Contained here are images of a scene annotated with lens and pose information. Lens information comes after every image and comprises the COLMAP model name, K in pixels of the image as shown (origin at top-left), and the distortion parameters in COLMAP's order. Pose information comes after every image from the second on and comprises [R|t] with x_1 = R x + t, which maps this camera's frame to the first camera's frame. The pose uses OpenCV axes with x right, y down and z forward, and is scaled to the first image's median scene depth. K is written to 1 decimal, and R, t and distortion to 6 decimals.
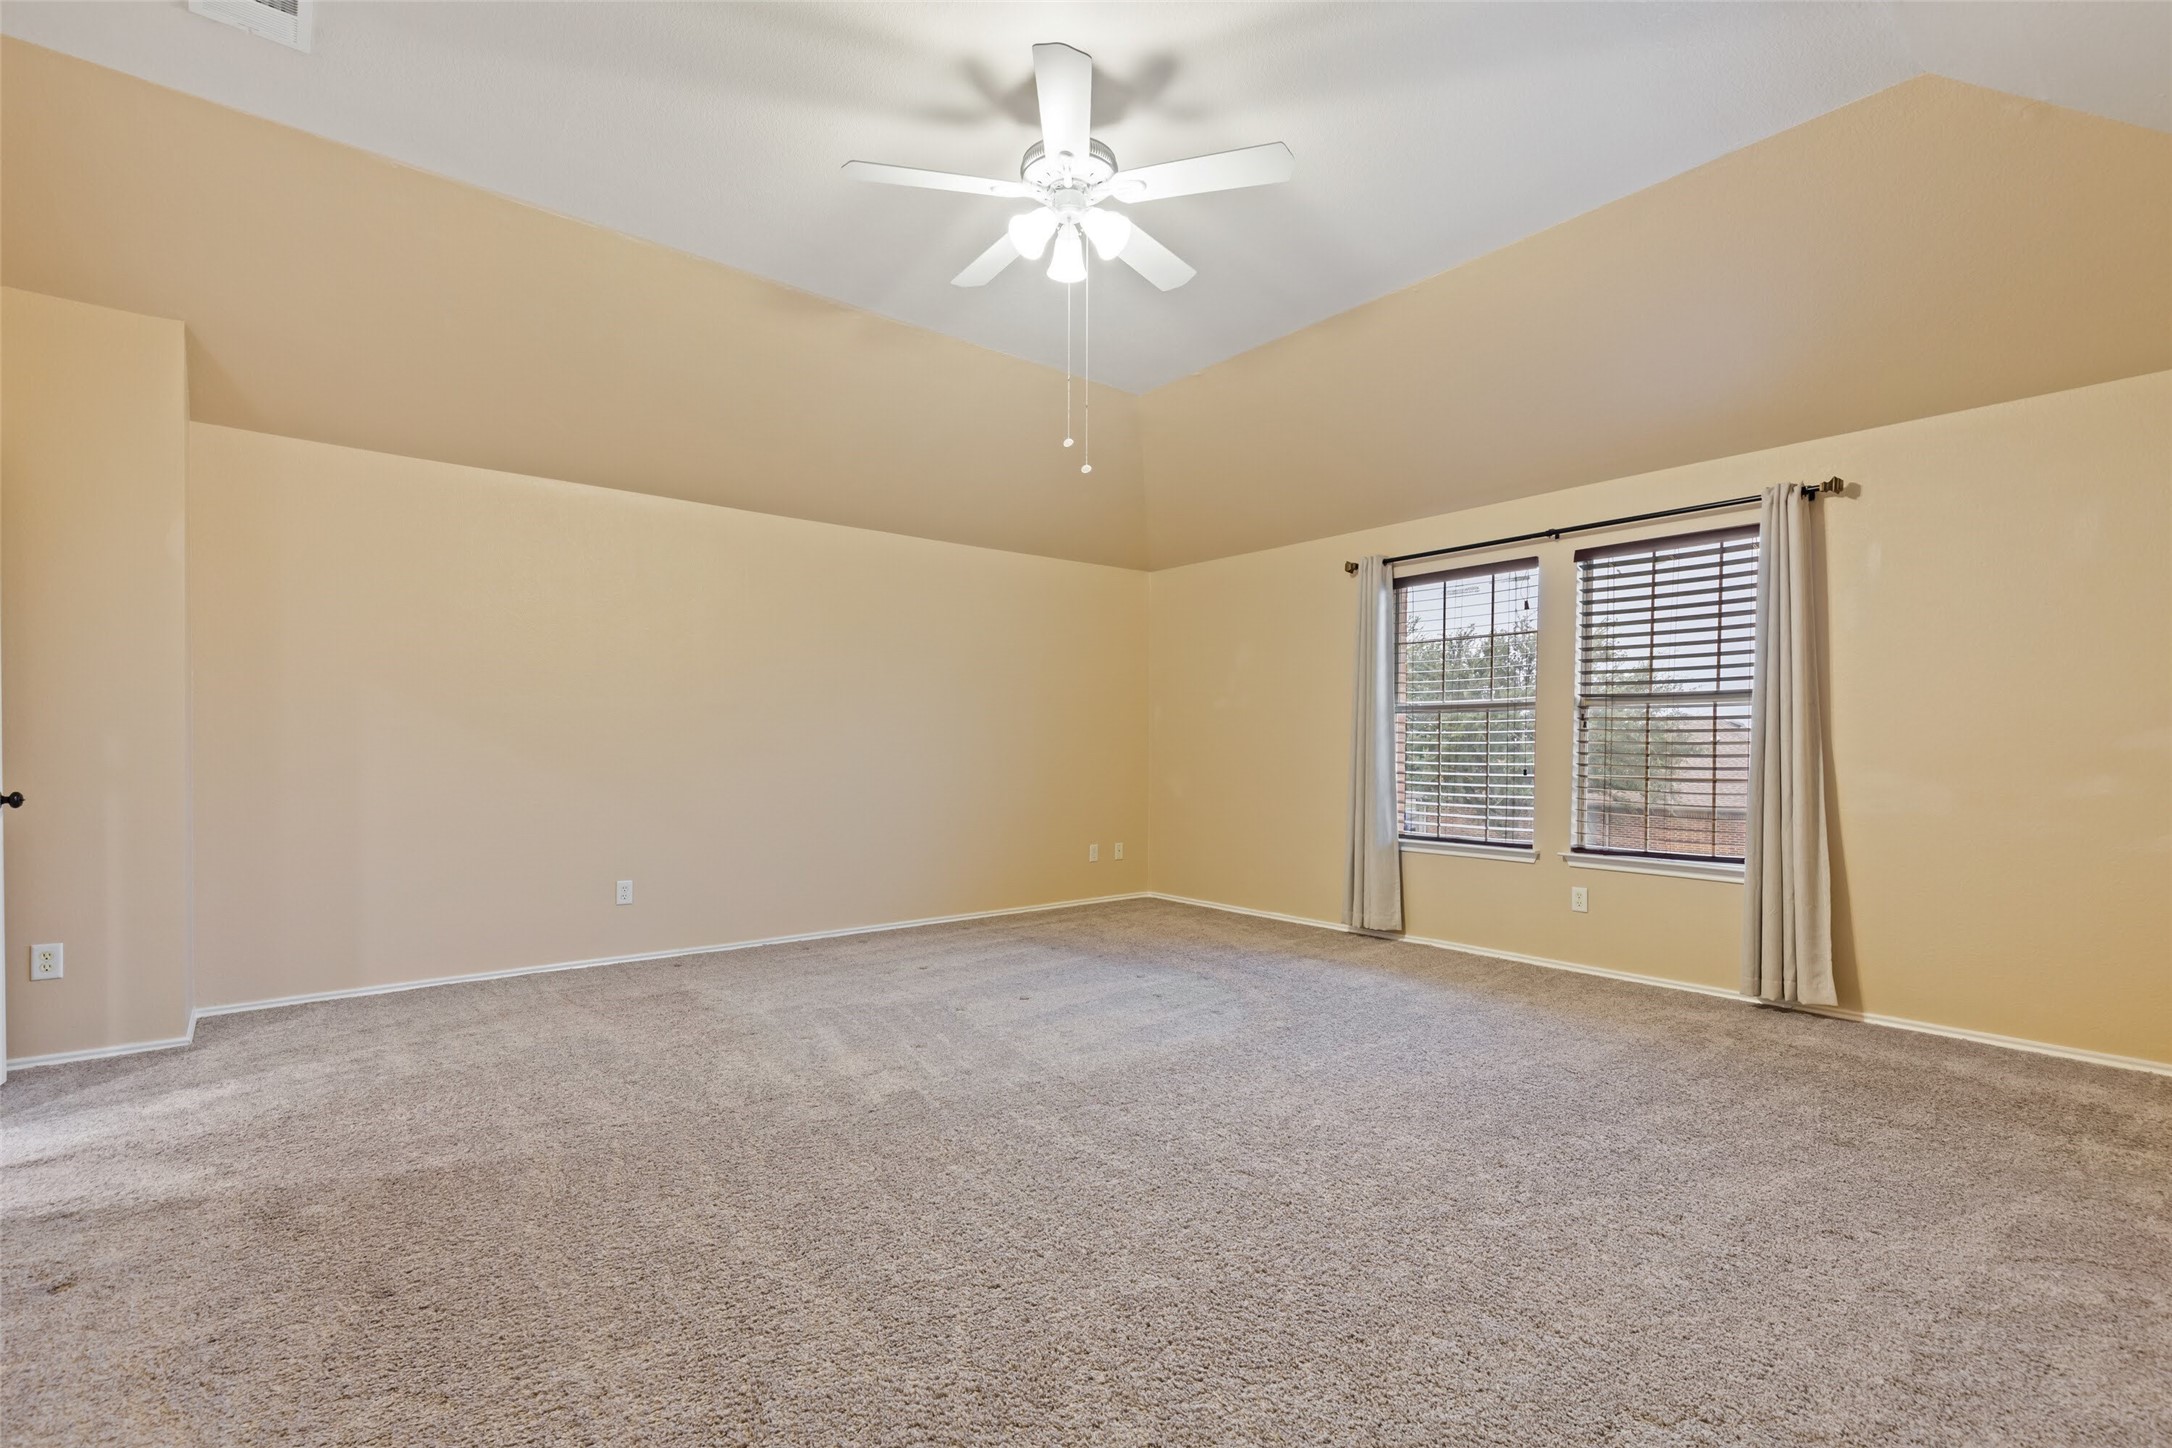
lens RADIAL K [[986.5, 0, 1083.1], [0, 986.5, 748.1], [0, 0, 1]] dist [0.007054, -0.000190]
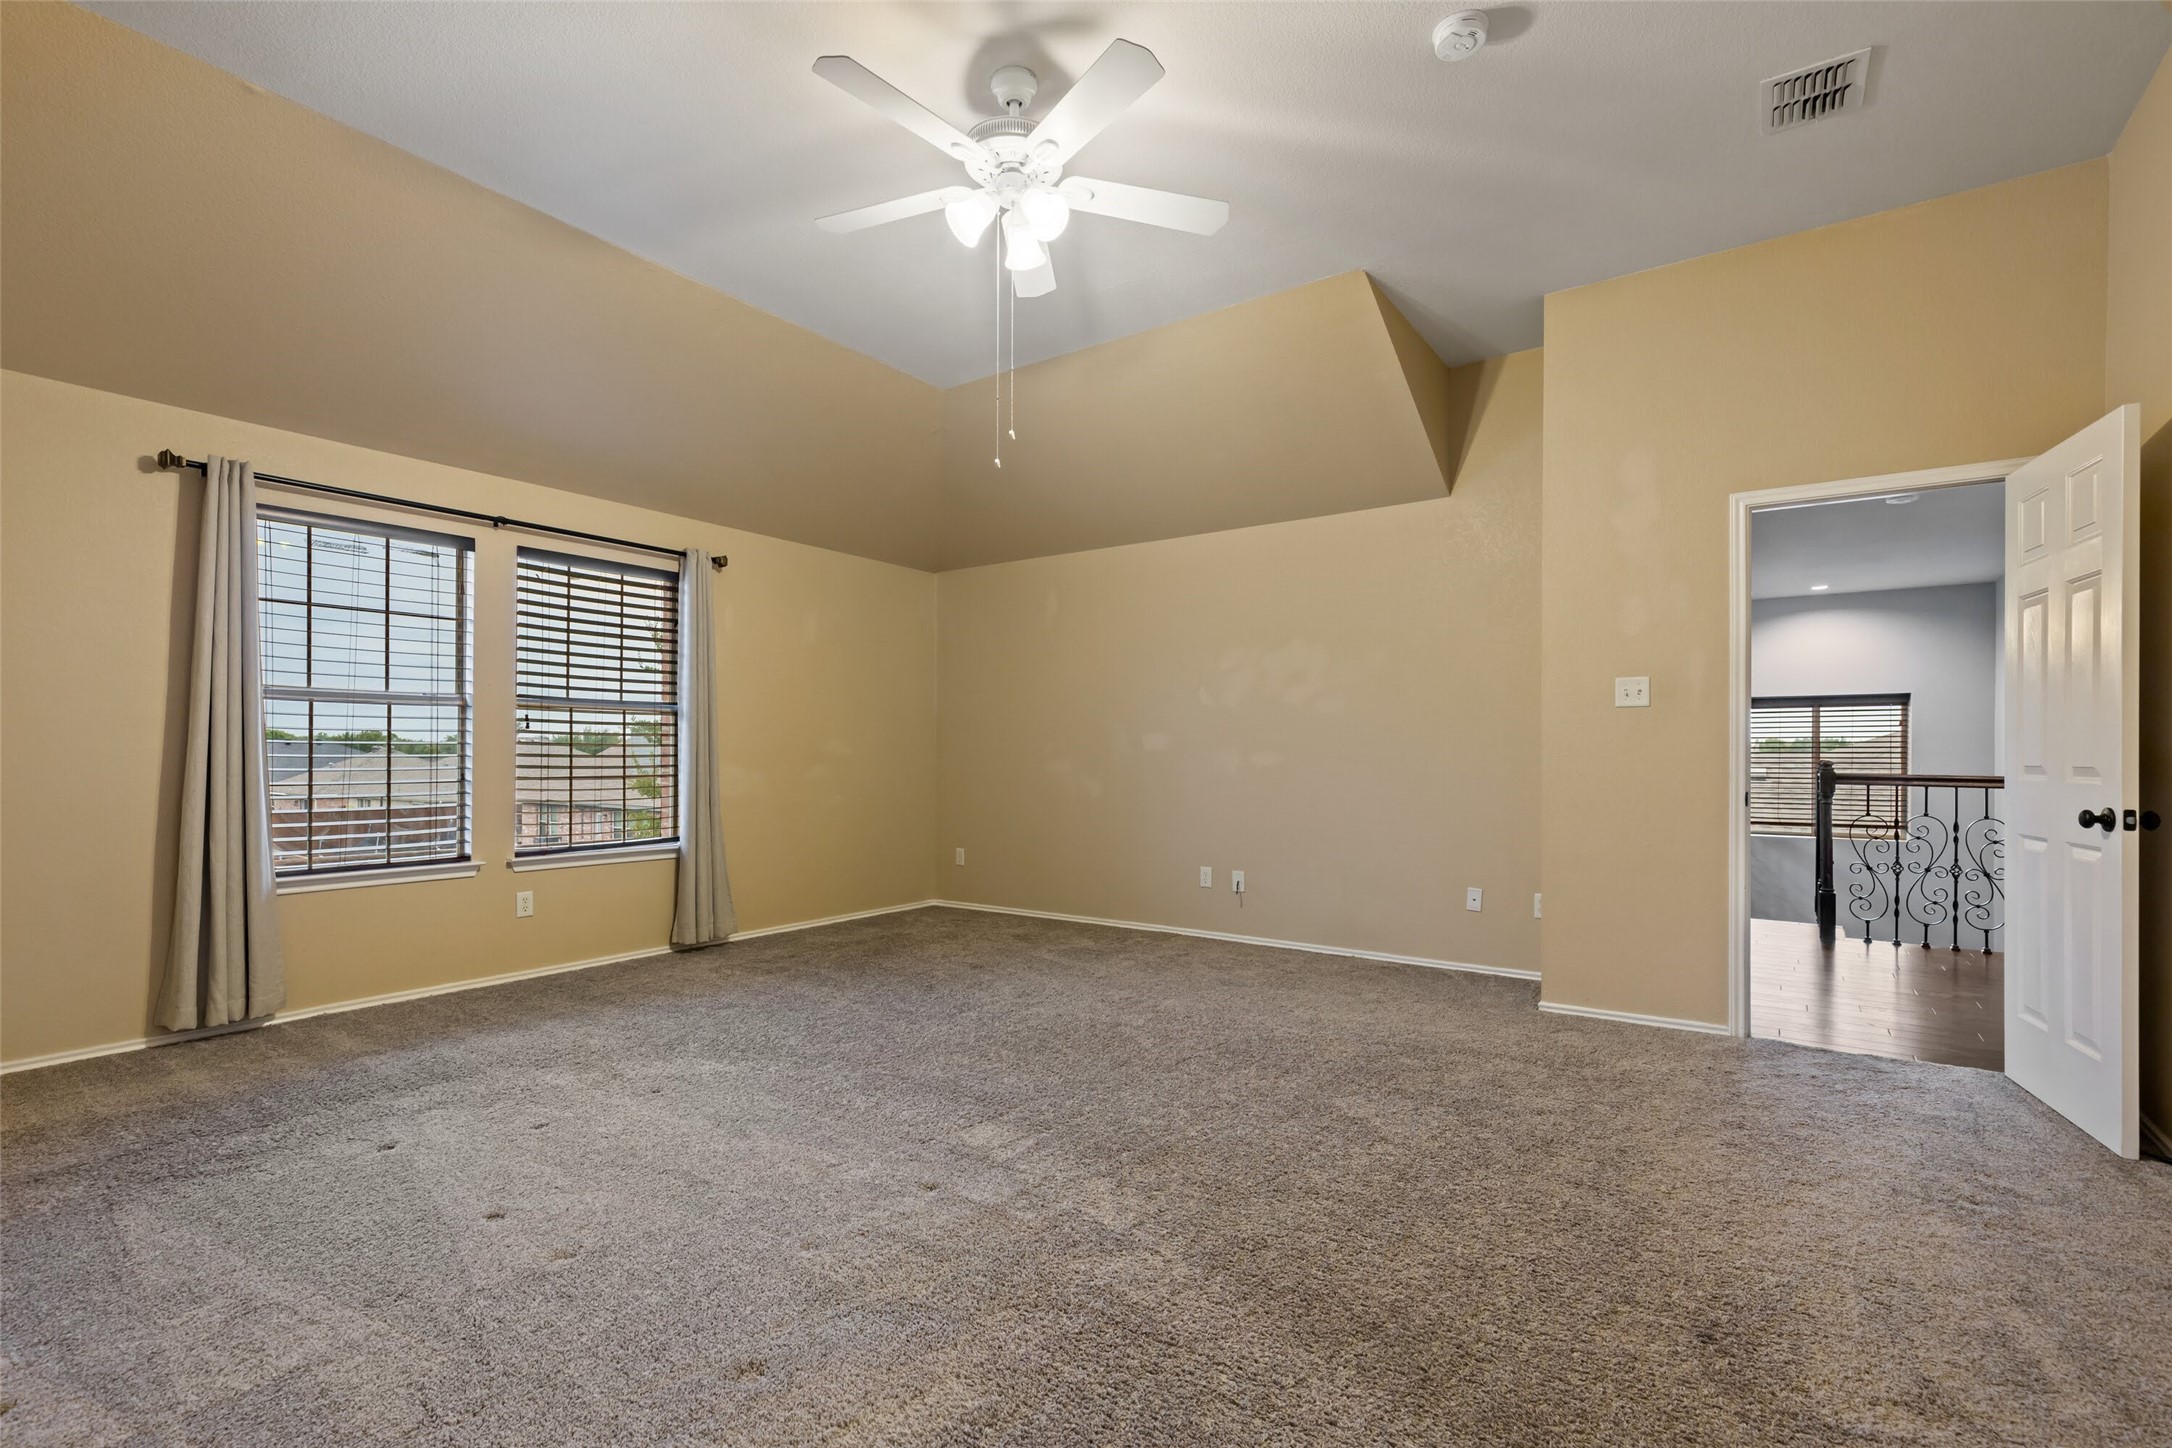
lens RADIAL K [[986.5, 0, 1083.1], [0, 986.5, 748.1], [0, 0, 1]] dist [0.007054, -0.000190]
pose [[-0.286546, 0.000914, 0.958066, -0.590739], [0.000872, 0.999999, -0.000693, -0.000175], [-0.958066, 0.000637, -0.286547, 0.745754]]
